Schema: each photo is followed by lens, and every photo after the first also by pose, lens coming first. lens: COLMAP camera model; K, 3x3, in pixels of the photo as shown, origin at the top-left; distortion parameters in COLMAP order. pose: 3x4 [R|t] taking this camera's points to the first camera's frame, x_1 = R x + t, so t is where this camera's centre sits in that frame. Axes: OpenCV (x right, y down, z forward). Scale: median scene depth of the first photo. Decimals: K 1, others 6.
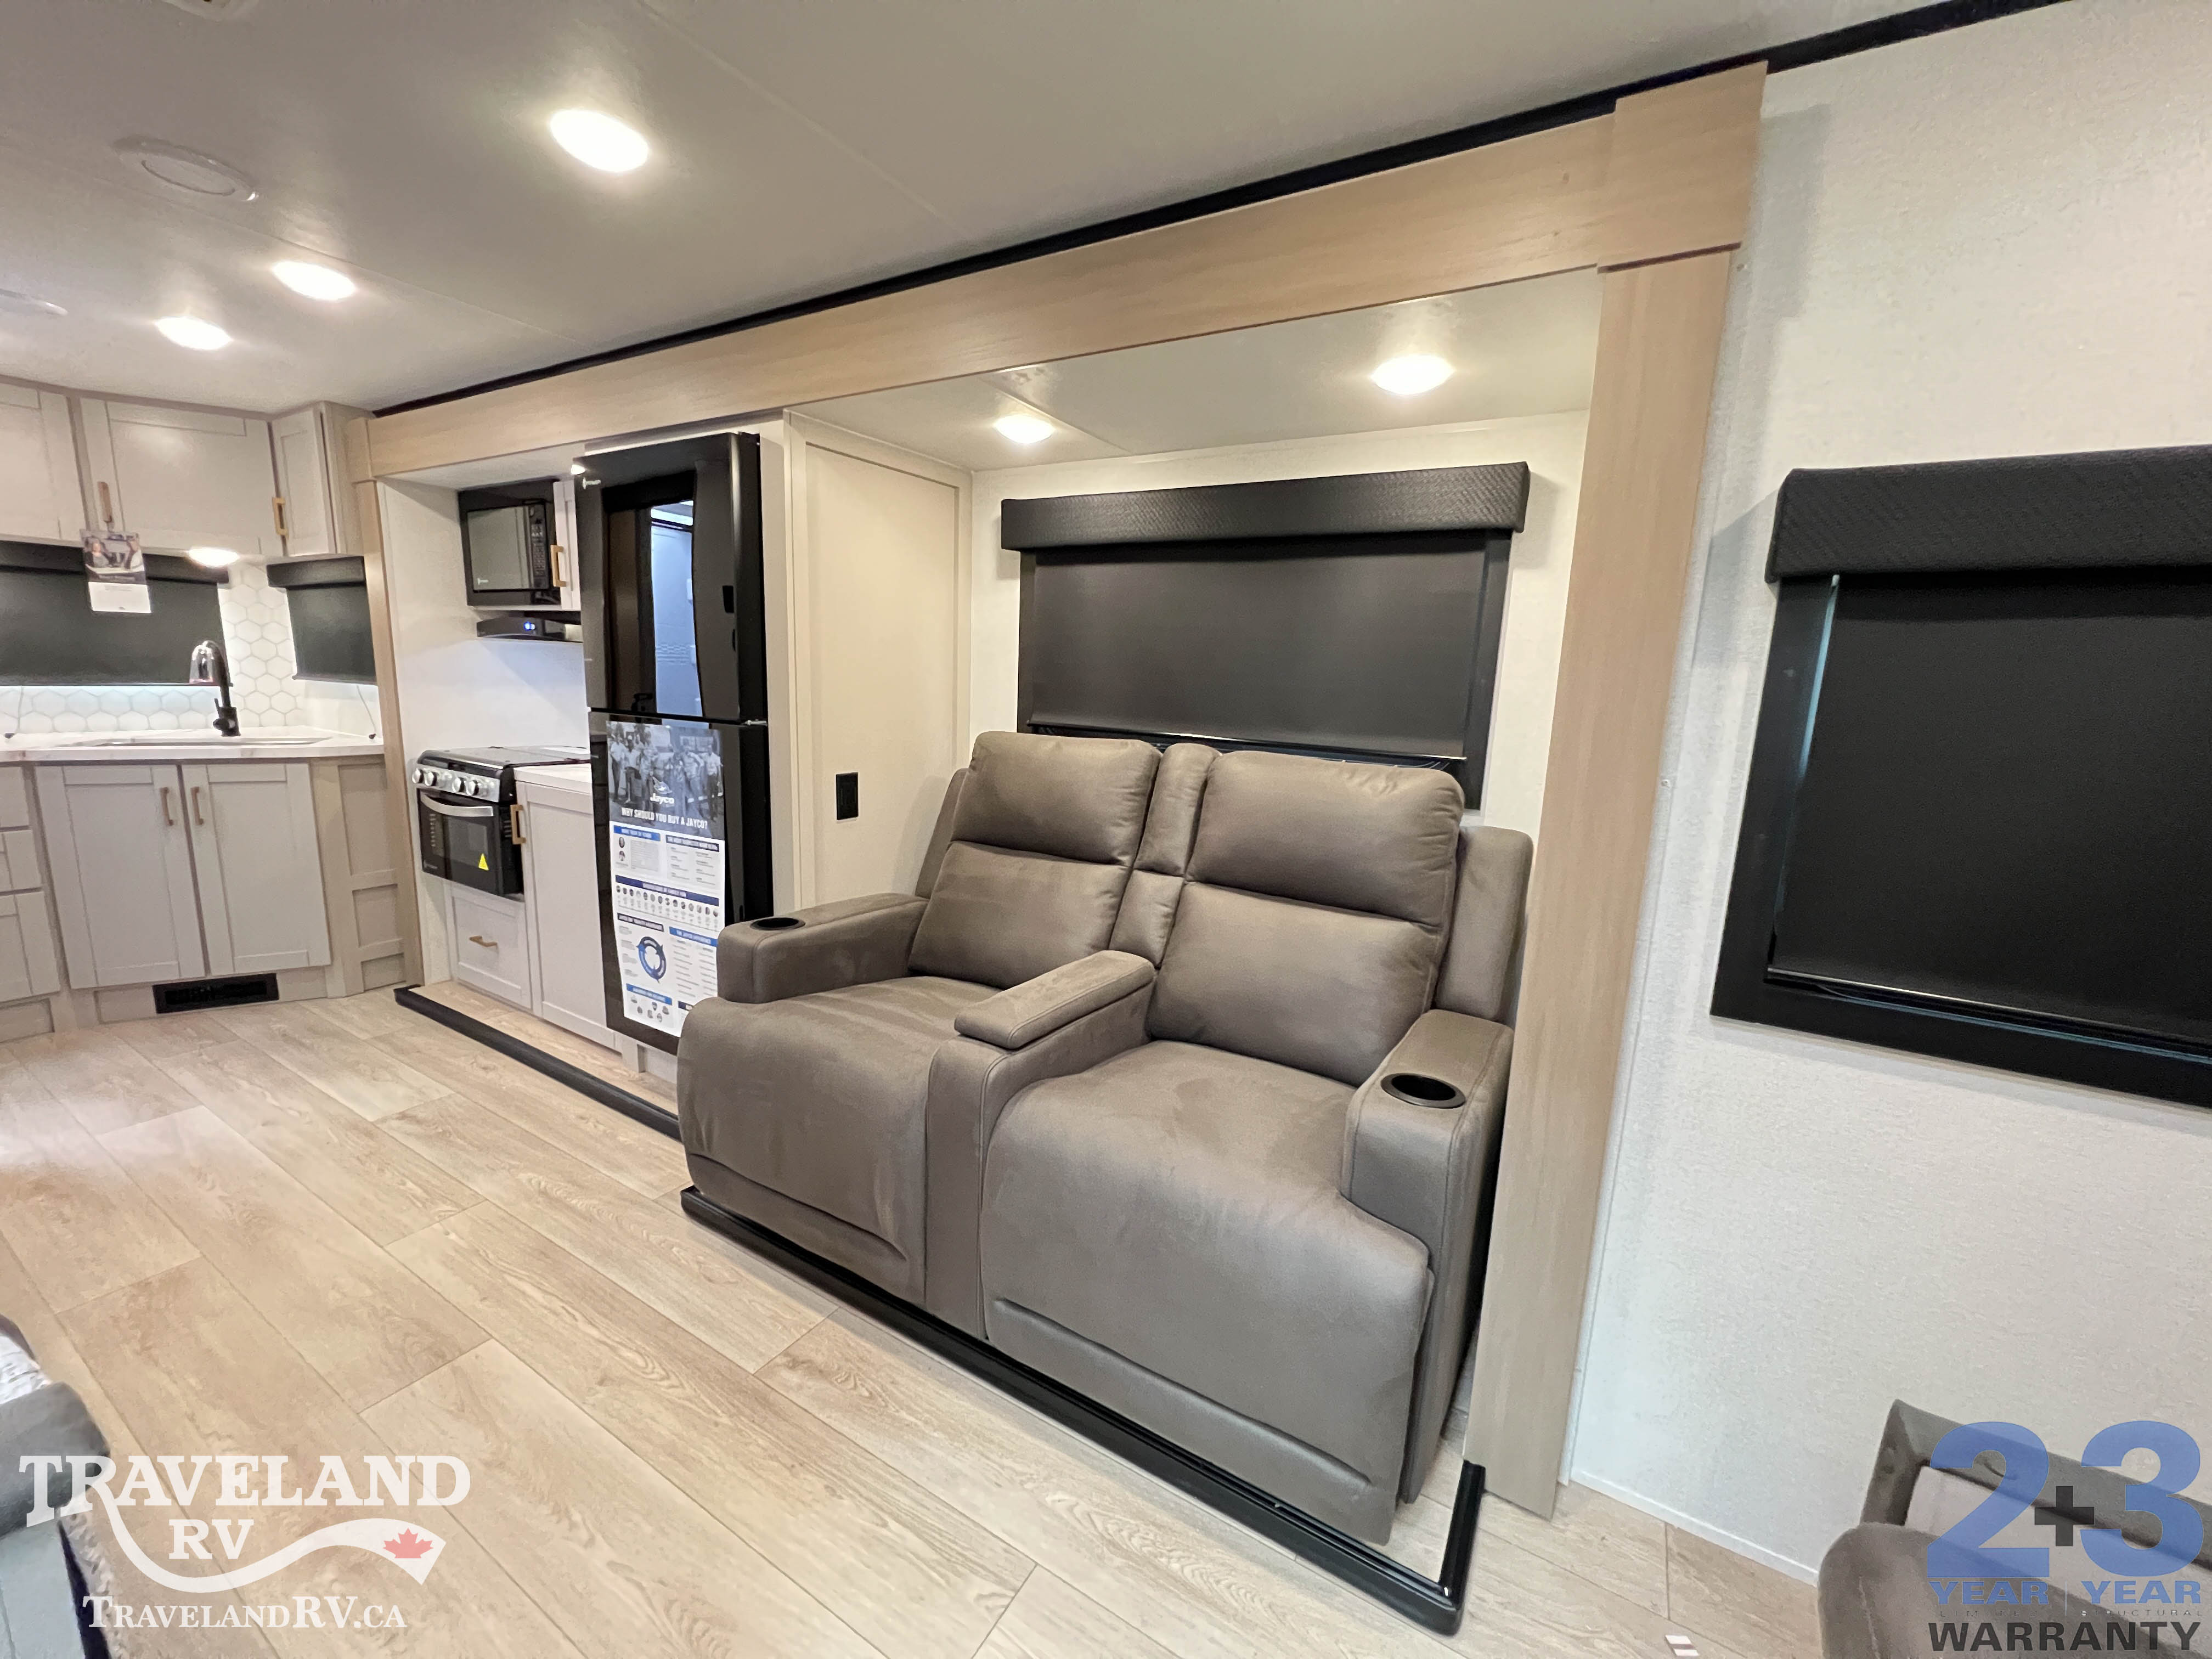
lens RADIAL K [[879.3, 0, 1104.1], [0, 879.3, 826.1], [0, 0, 1]] dist [-0.000140, 0.000249]
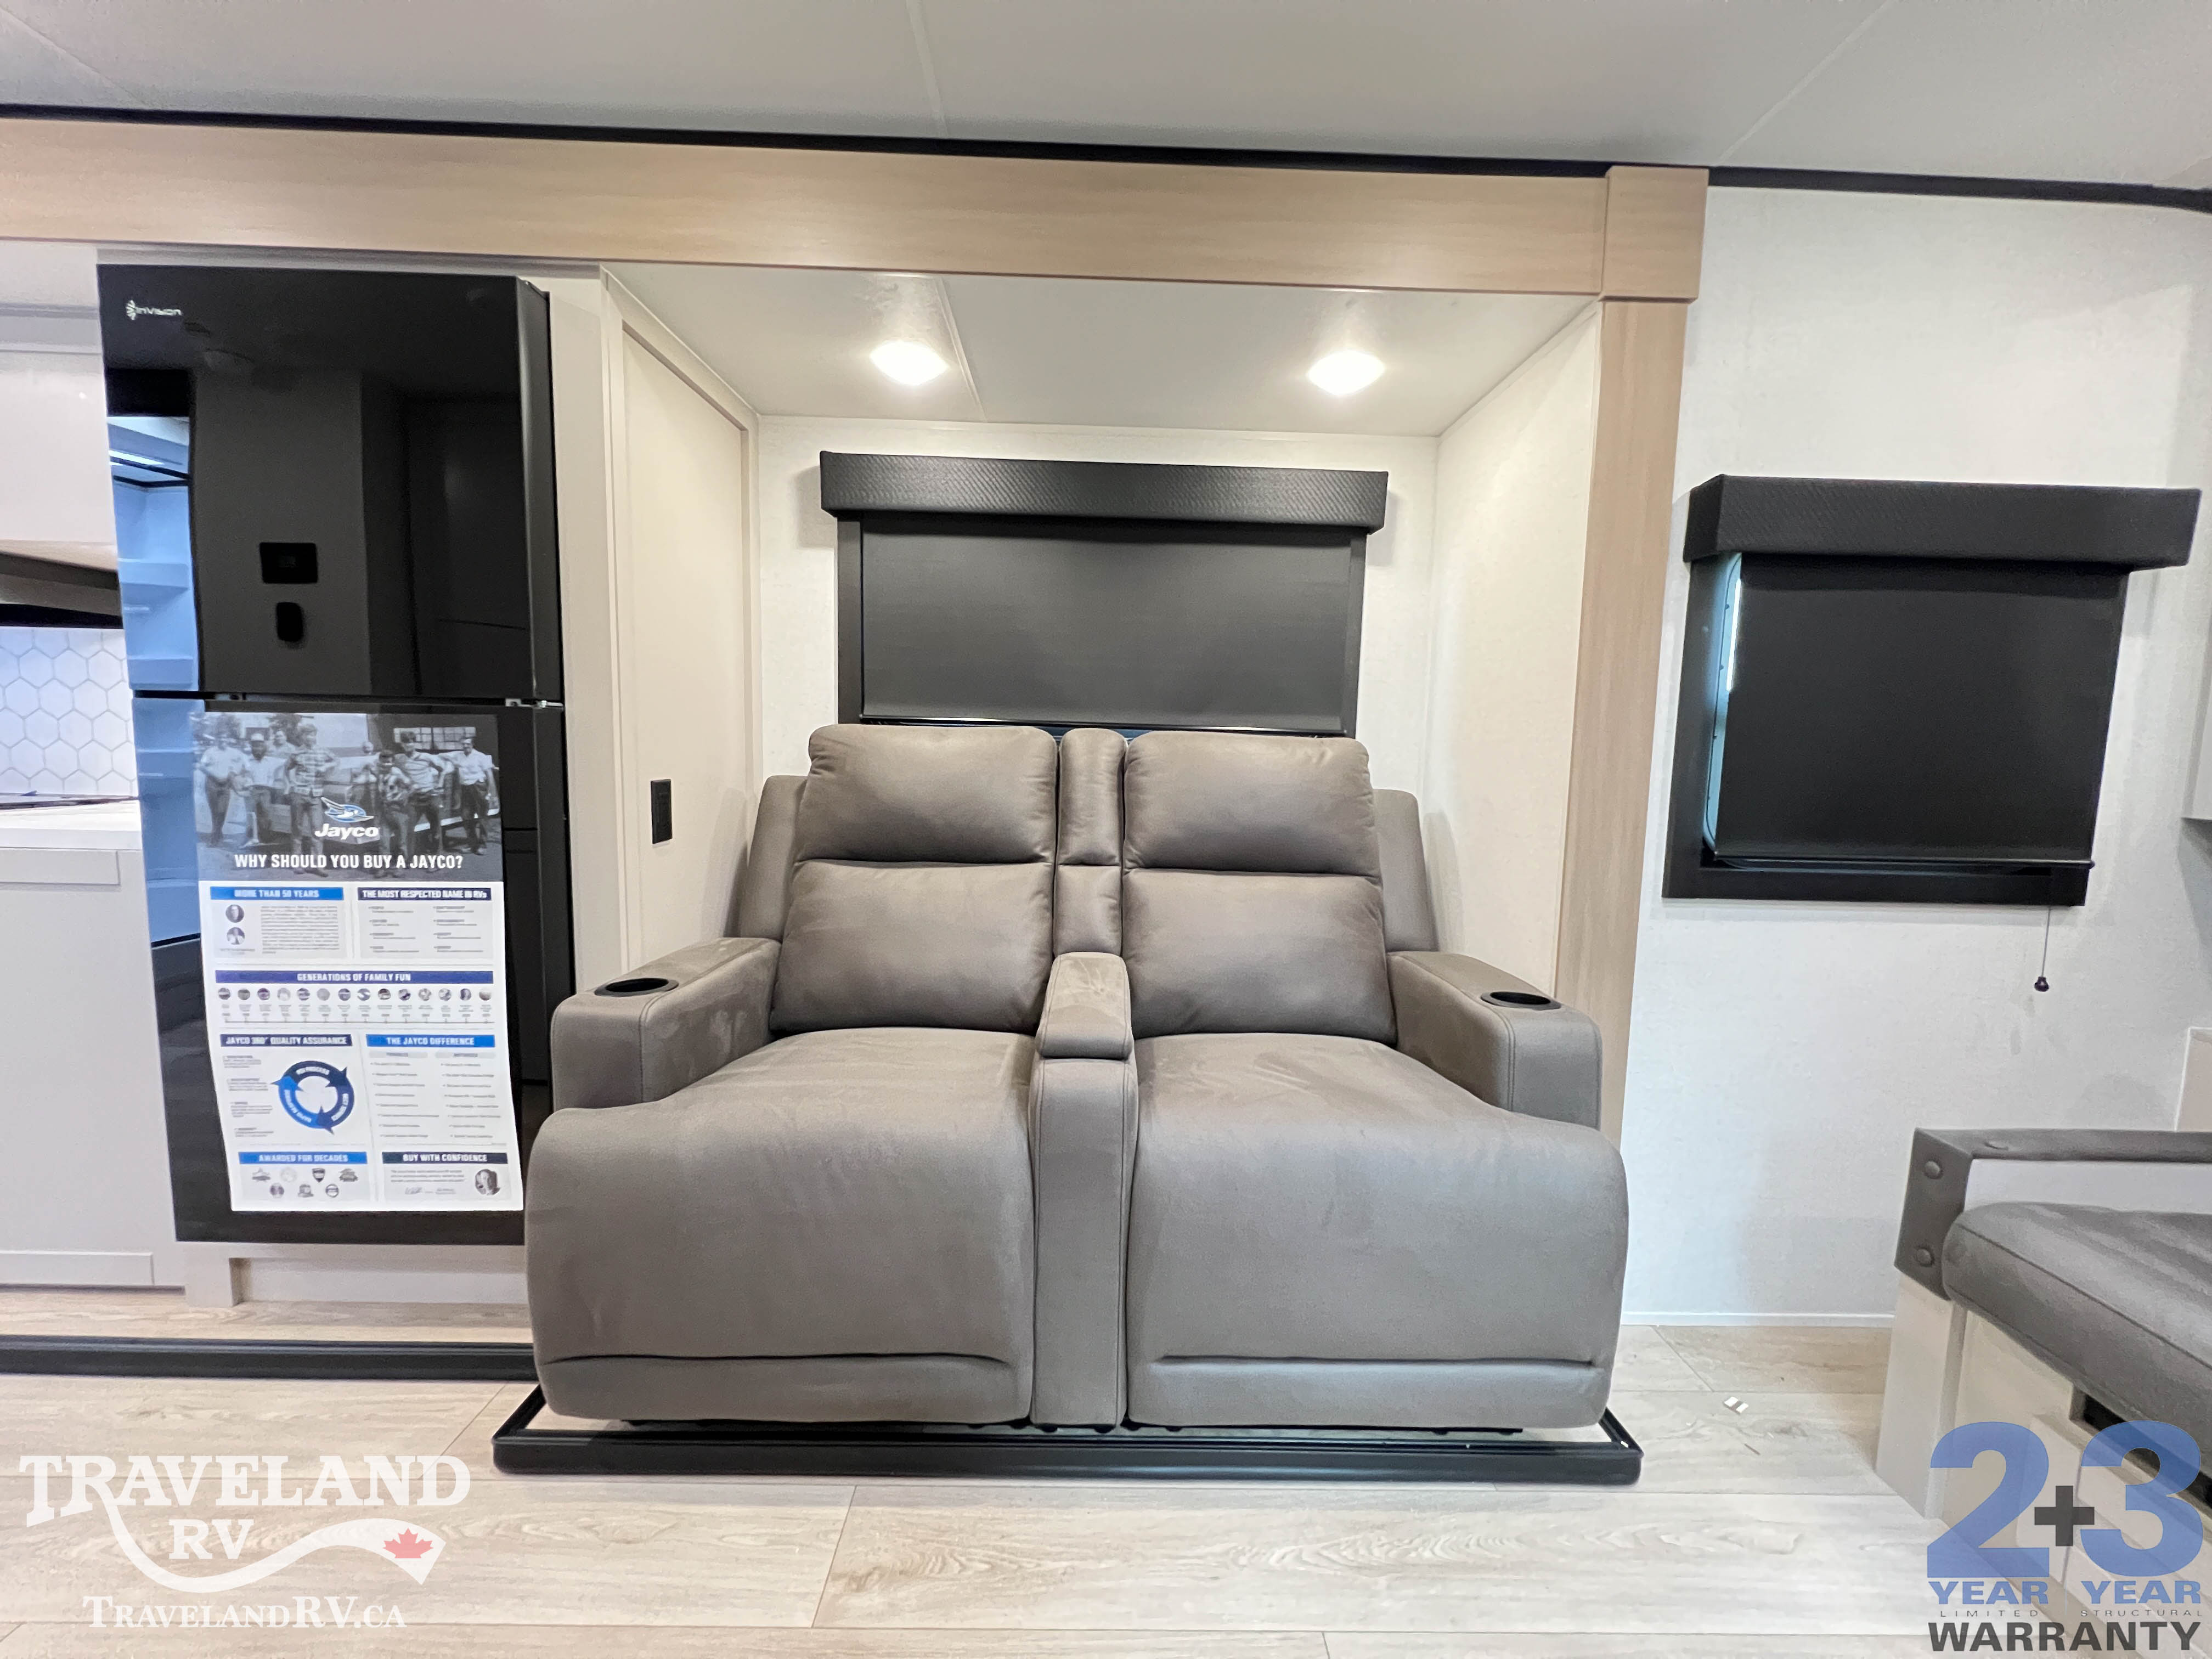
lens RADIAL K [[879.3, 0, 1102.0], [0, 879.3, 825.8], [0, 0, 1]] dist [-0.000140, 0.000249]
pose [[0.849714, -0.069887, 0.522592, -0.360478], [0.099087, 0.994682, -0.028091, 0.035063], [-0.517849, 0.075651, 0.852120, 0.179927]]
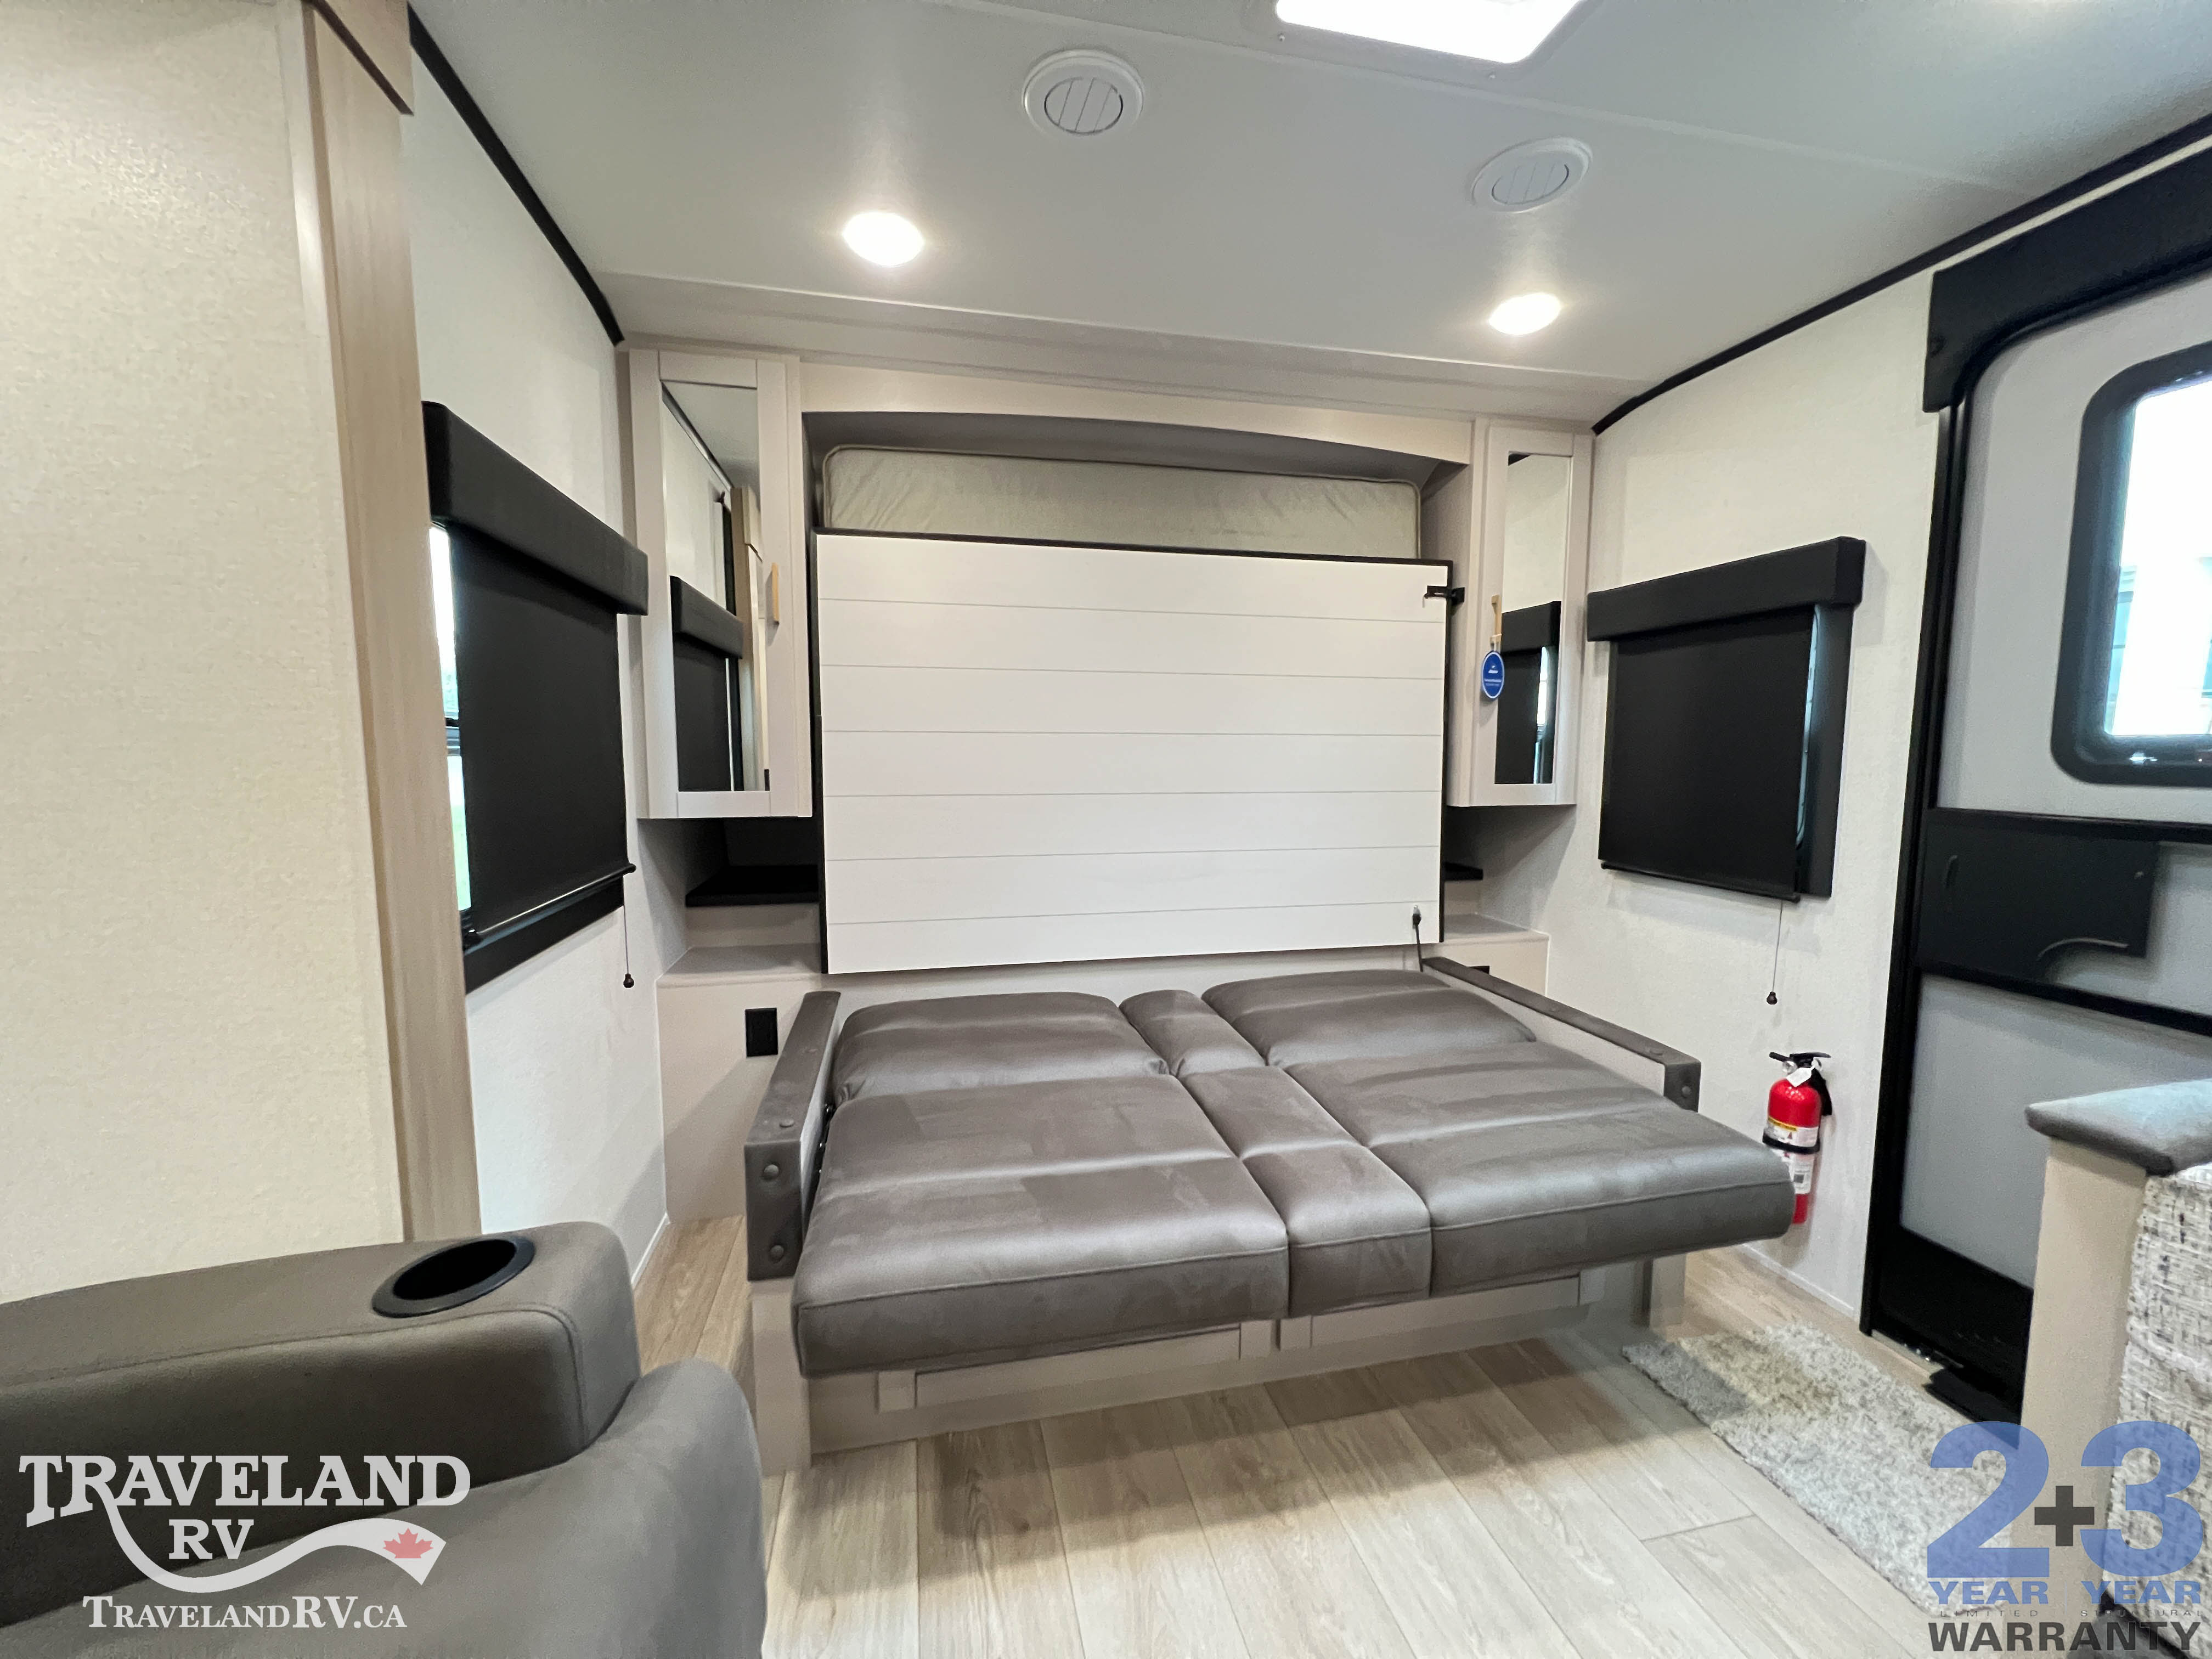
lens RADIAL K [[879.3, 0, 1101.9], [0, 879.3, 825.3], [0, 0, 1]] dist [-0.000140, 0.000249]
pose [[-0.684774, -0.102637, 0.721492, -0.199977], [0.102008, 0.966786, 0.234348, -0.055276], [-0.721581, 0.234074, -0.651560, 0.565014]]
